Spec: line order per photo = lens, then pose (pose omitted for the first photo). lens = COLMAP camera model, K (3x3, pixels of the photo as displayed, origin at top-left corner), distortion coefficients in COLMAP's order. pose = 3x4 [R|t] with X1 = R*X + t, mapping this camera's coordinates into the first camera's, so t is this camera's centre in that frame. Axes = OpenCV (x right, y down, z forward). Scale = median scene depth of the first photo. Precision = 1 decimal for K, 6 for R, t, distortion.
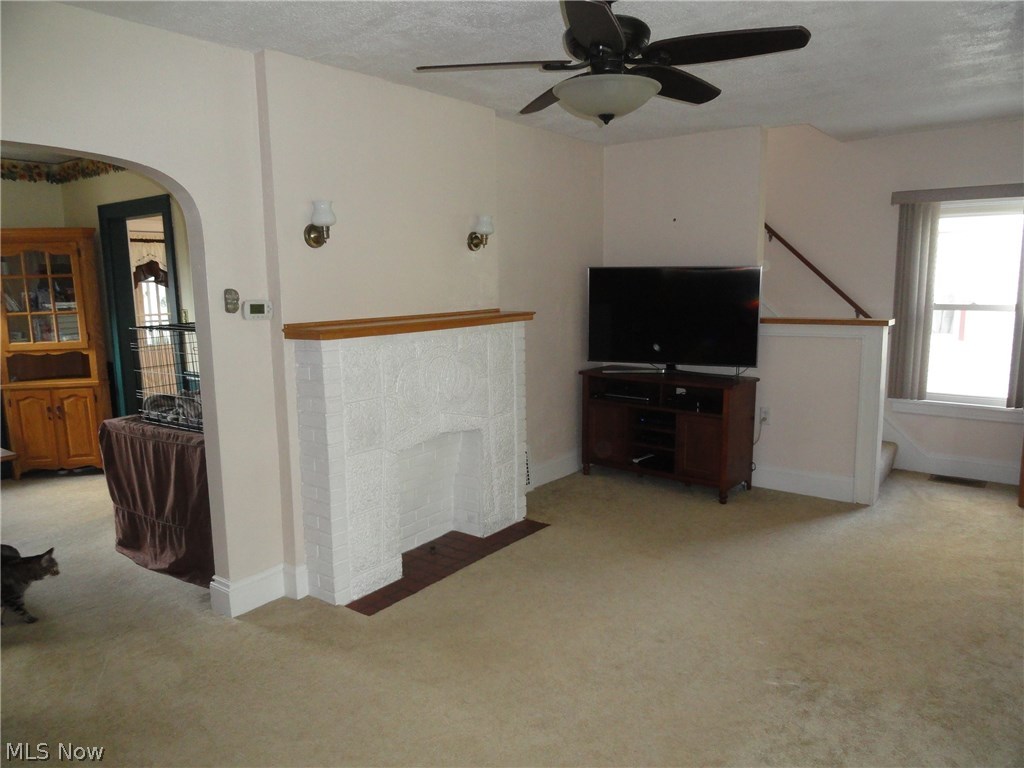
lens RADIAL K [[711.2, 0, 513.9], [0, 711.2, 381.7], [0, 0, 1]] dist [-0.000370, 0.003506]
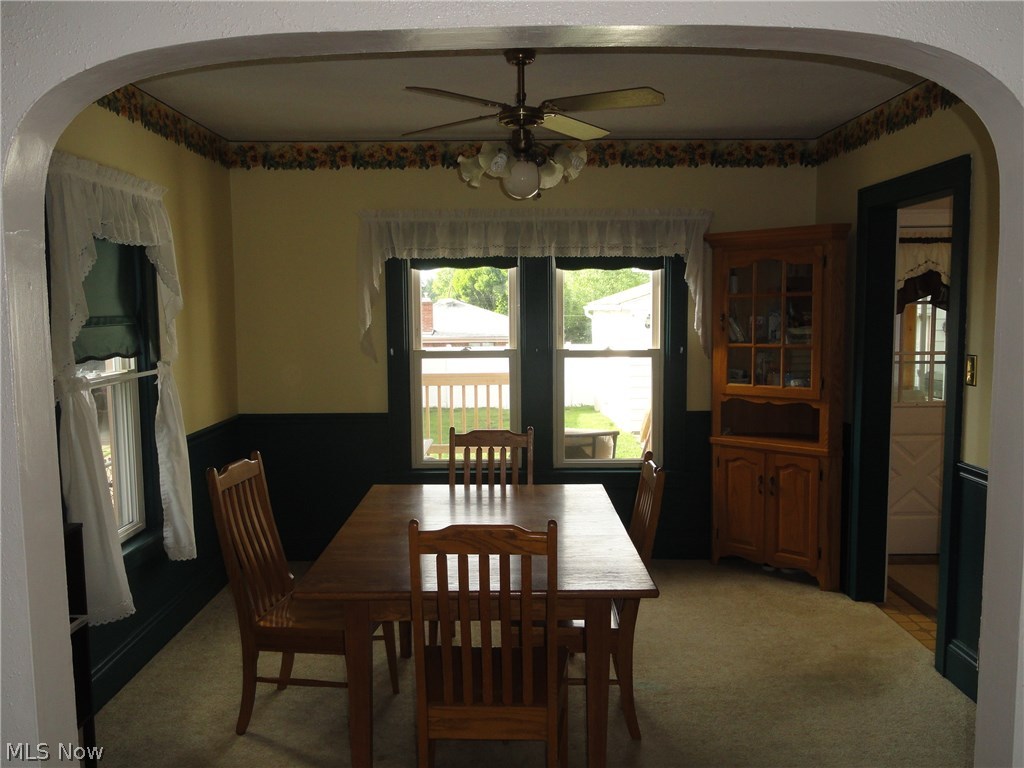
lens RADIAL K [[855.4, 0, 512.0], [0, 855.4, 384.0], [0, 0, 1]] dist [-0.004460, -0.013411]
pose [[0.601452, 0.090222, -0.793798, -0.127385], [-0.117405, 0.992797, 0.023884, -0.047683], [0.790235, 0.078830, 0.607712, 0.268093]]
